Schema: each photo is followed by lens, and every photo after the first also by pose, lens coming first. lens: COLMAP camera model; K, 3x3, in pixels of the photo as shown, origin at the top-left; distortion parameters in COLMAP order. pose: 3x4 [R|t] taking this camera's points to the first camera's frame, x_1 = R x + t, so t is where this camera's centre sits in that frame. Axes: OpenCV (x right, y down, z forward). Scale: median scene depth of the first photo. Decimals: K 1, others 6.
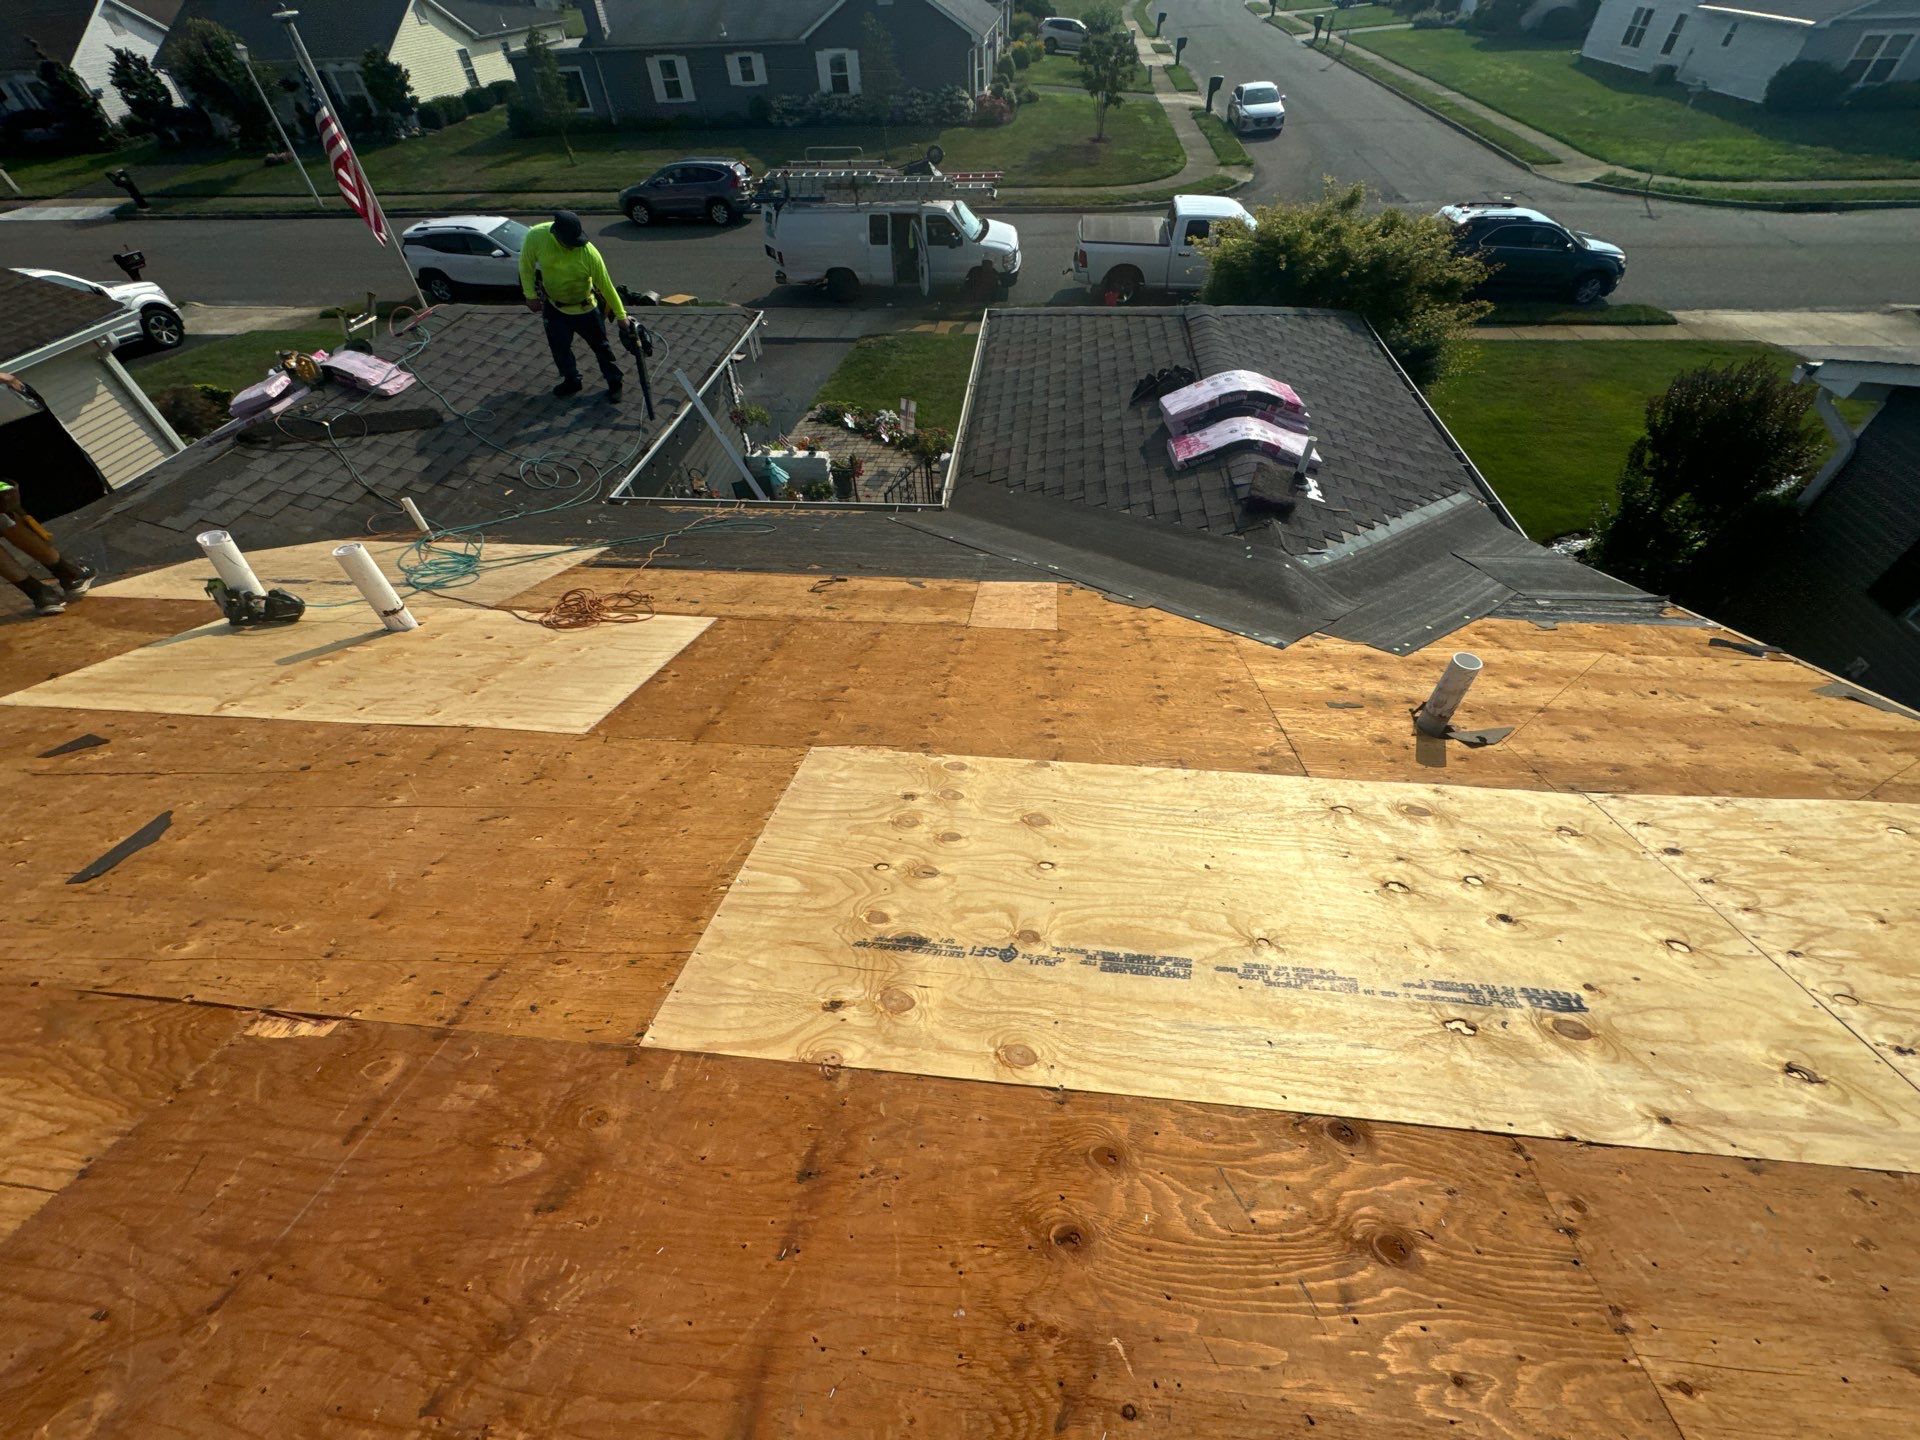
lens RADIAL K [[765.2, 0, 952.6], [0, 765.2, 725.9], [0, 0, 1]] dist [0.002418, -0.000324]
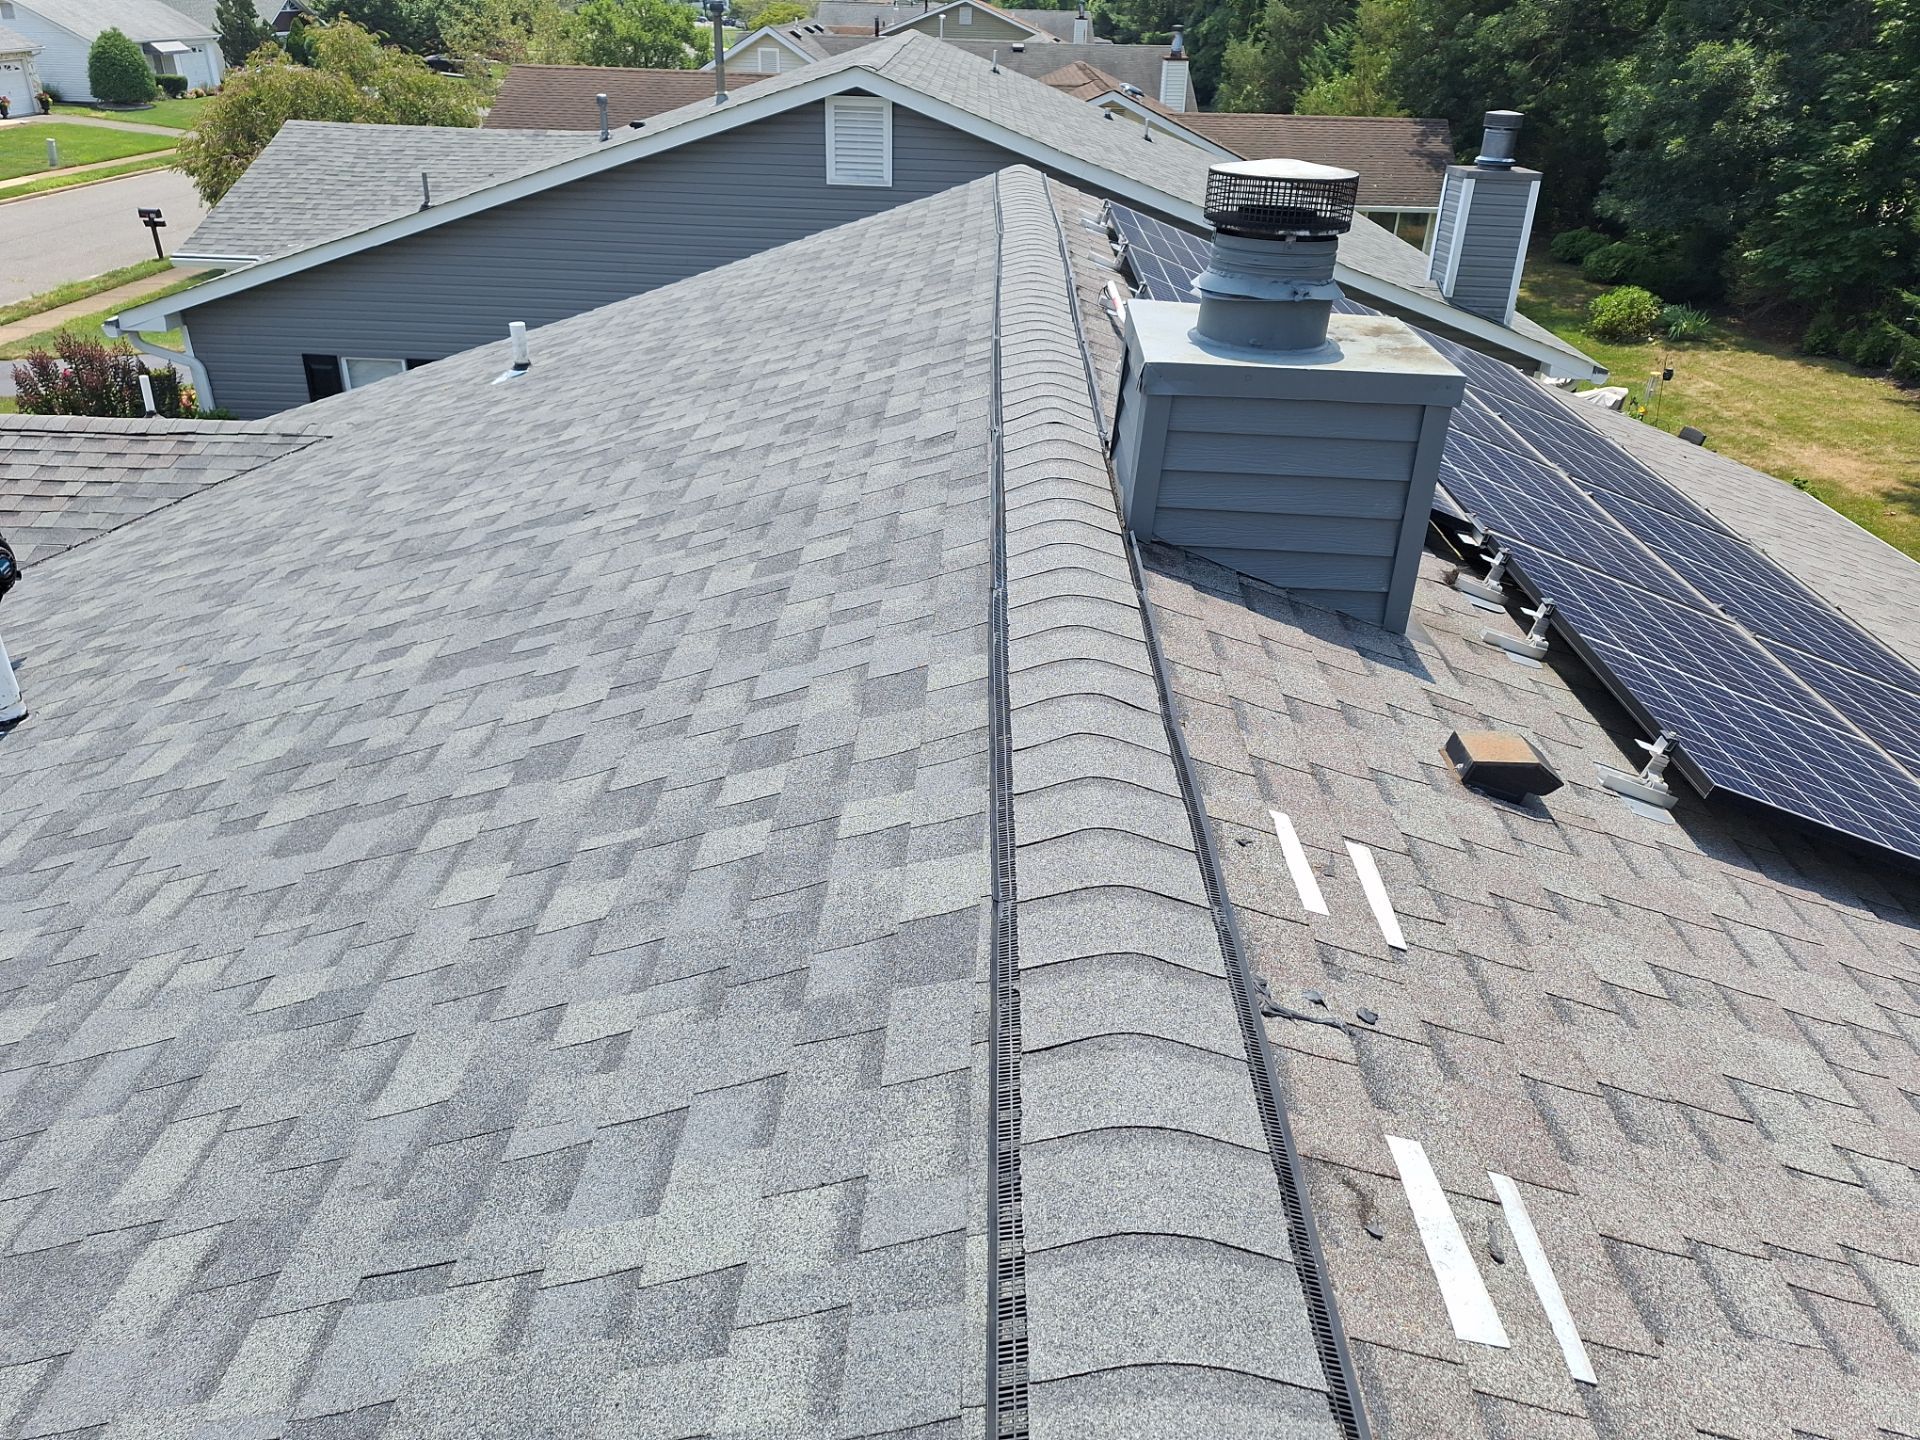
lens RADIAL K [[1344.8, 0, 969.5], [0, 1344.8, 743.4], [0, 0, 1]] dist [0.053216, -0.051214]
pose [[-0.077120, -0.464589, 0.882162, -0.220287], [0.705201, 0.600051, 0.377665, 0.004404], [-0.704801, 0.651227, 0.281353, -0.003320]]
